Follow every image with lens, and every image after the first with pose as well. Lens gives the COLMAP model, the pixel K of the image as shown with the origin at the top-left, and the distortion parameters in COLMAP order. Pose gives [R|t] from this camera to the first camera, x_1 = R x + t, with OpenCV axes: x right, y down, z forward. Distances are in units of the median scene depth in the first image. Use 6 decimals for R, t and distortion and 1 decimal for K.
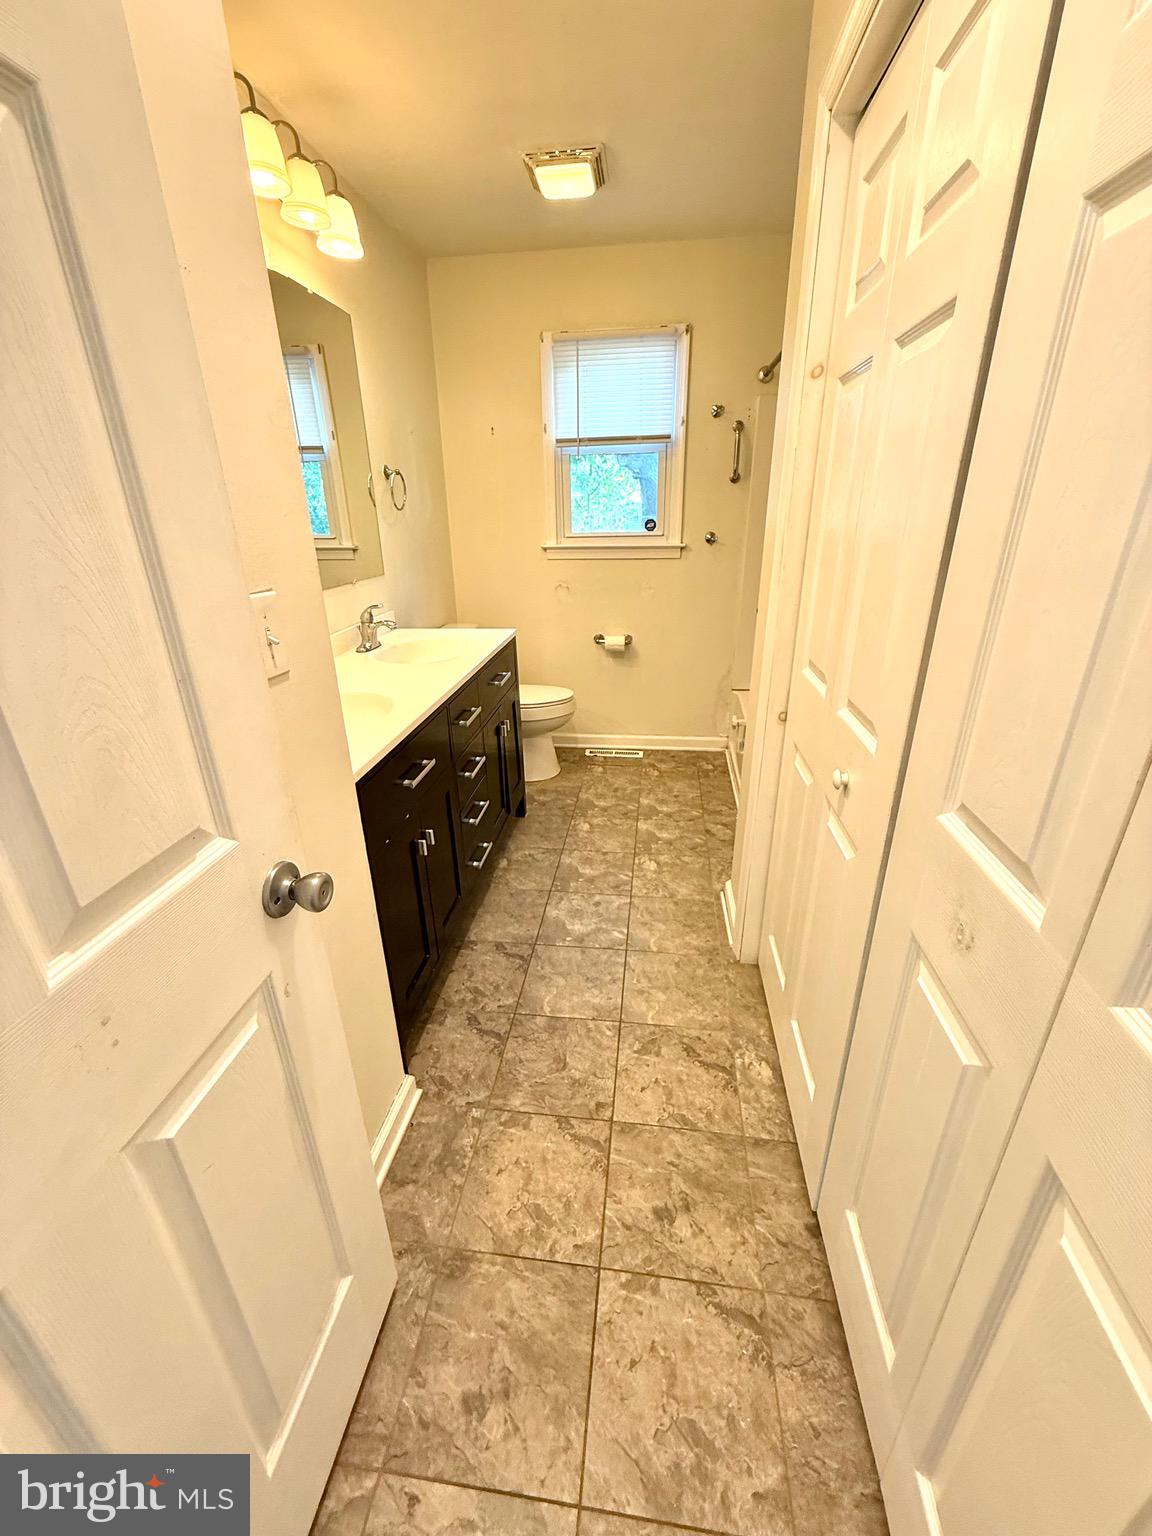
lens RADIAL K [[612.7, 0, 576.5], [0, 612.7, 764.6], [0, 0, 1]] dist [-0.005063, 0.001064]
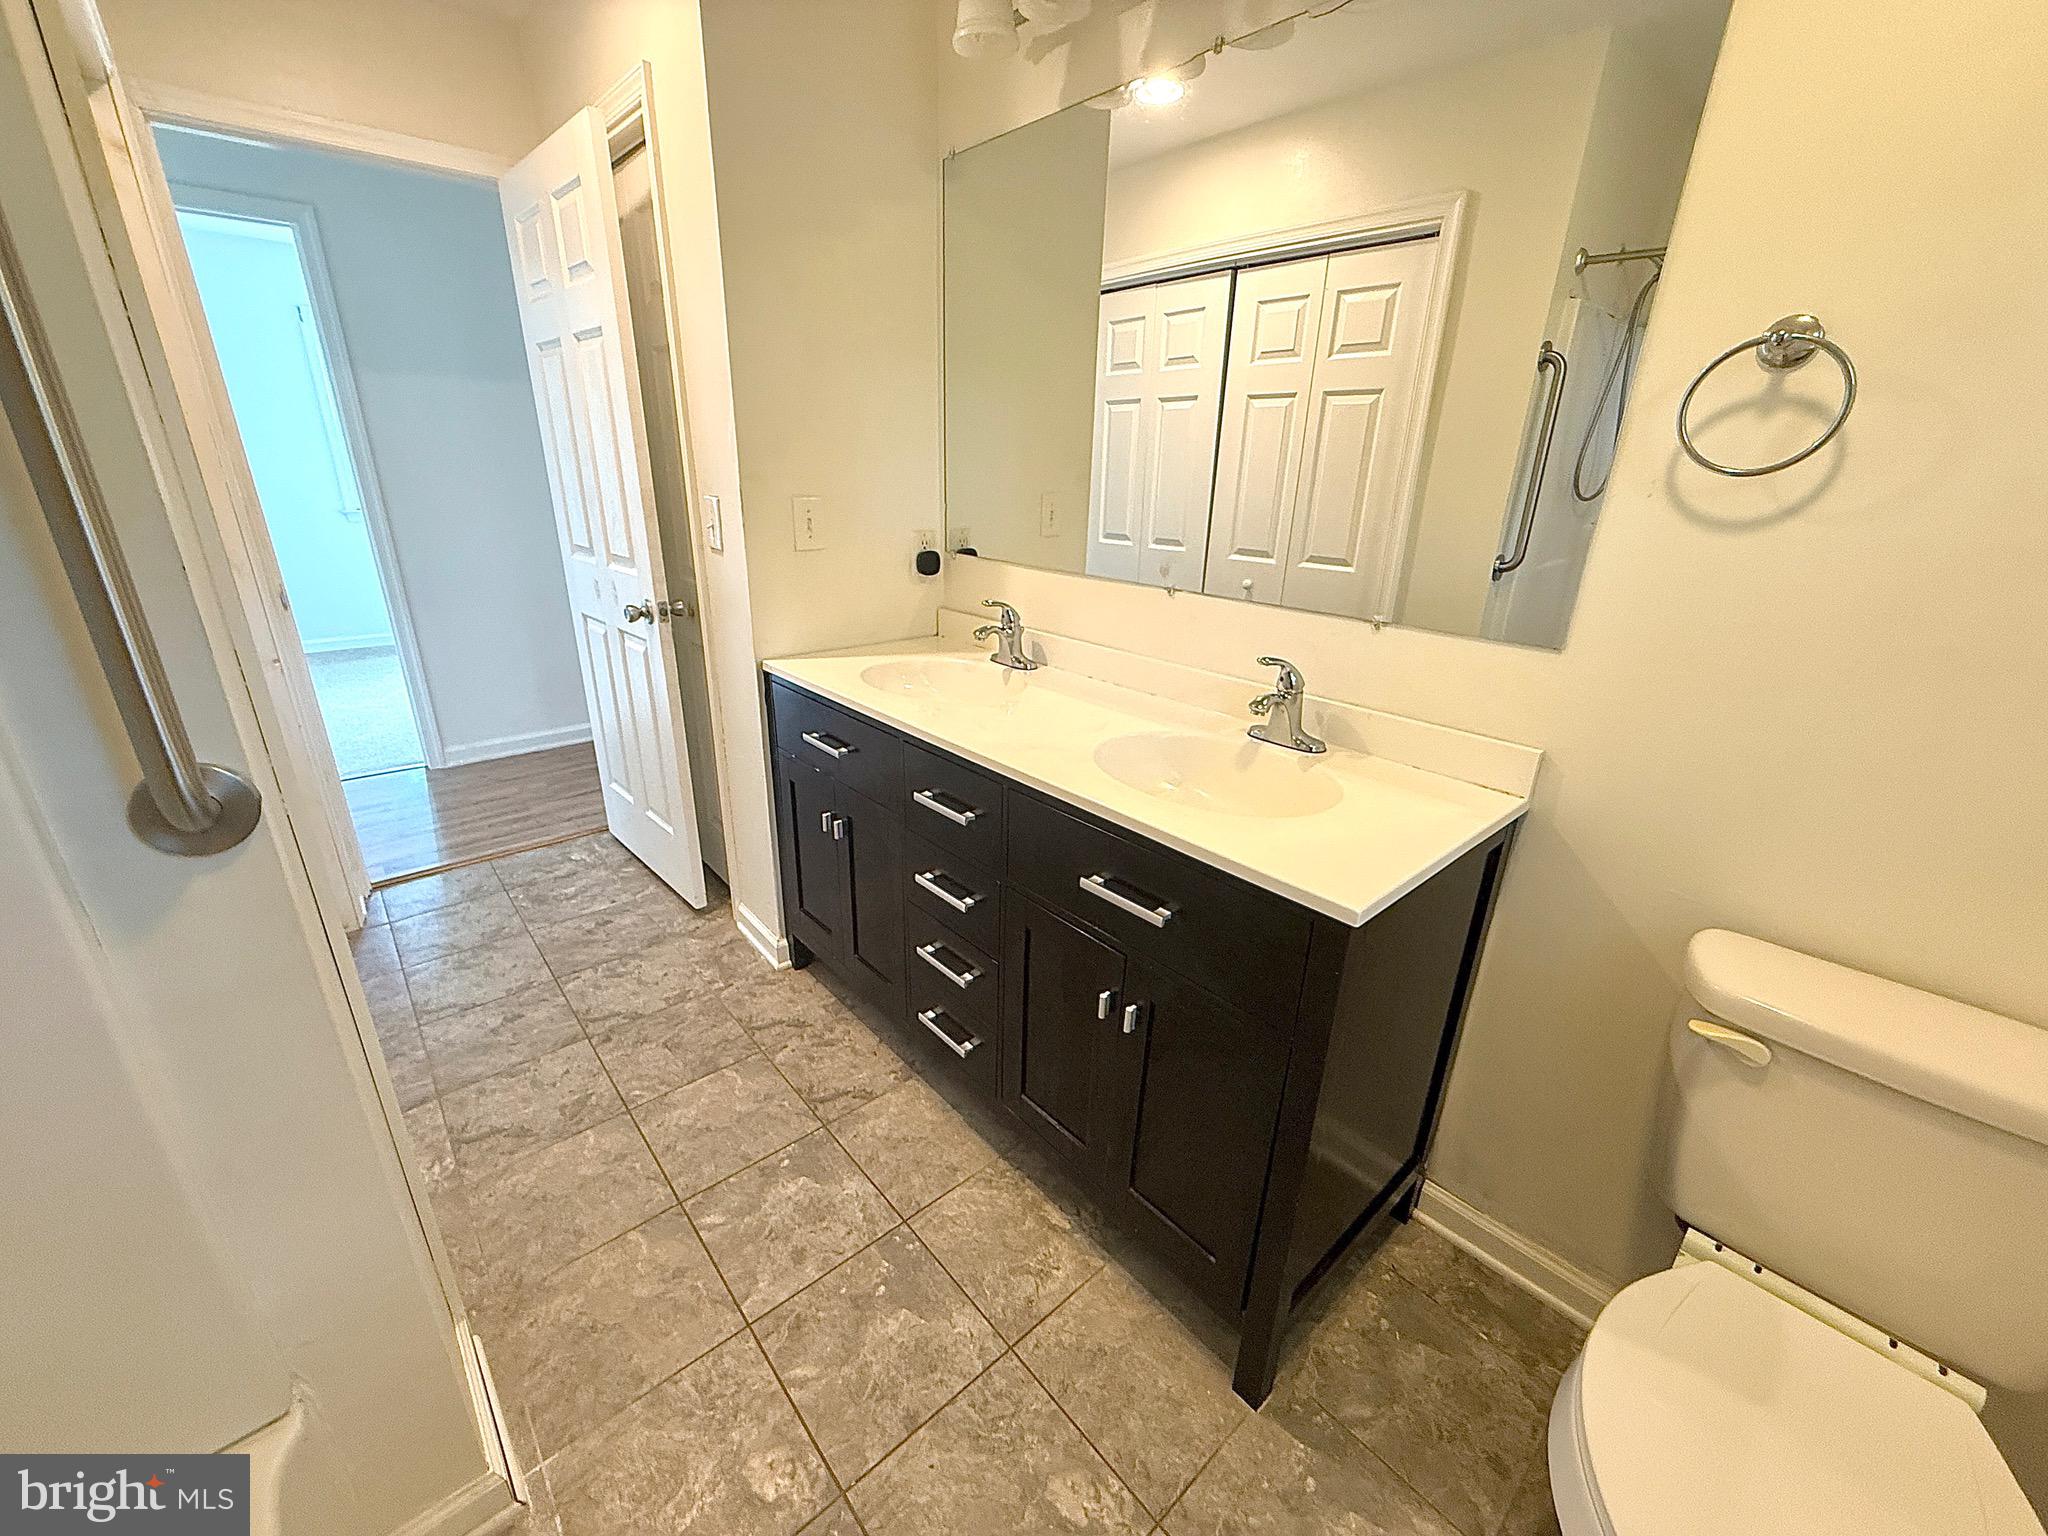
lens RADIAL K [[817.0, 0, 1023.0], [0, 817.0, 769.9], [0, 0, 1]] dist [-0.005063, 0.001064]
pose [[-0.660948, 0.265073, -0.702057, 0.315179], [-0.304309, 0.760492, 0.573626, -0.578087], [0.685962, 0.592779, -0.421981, 1.370067]]
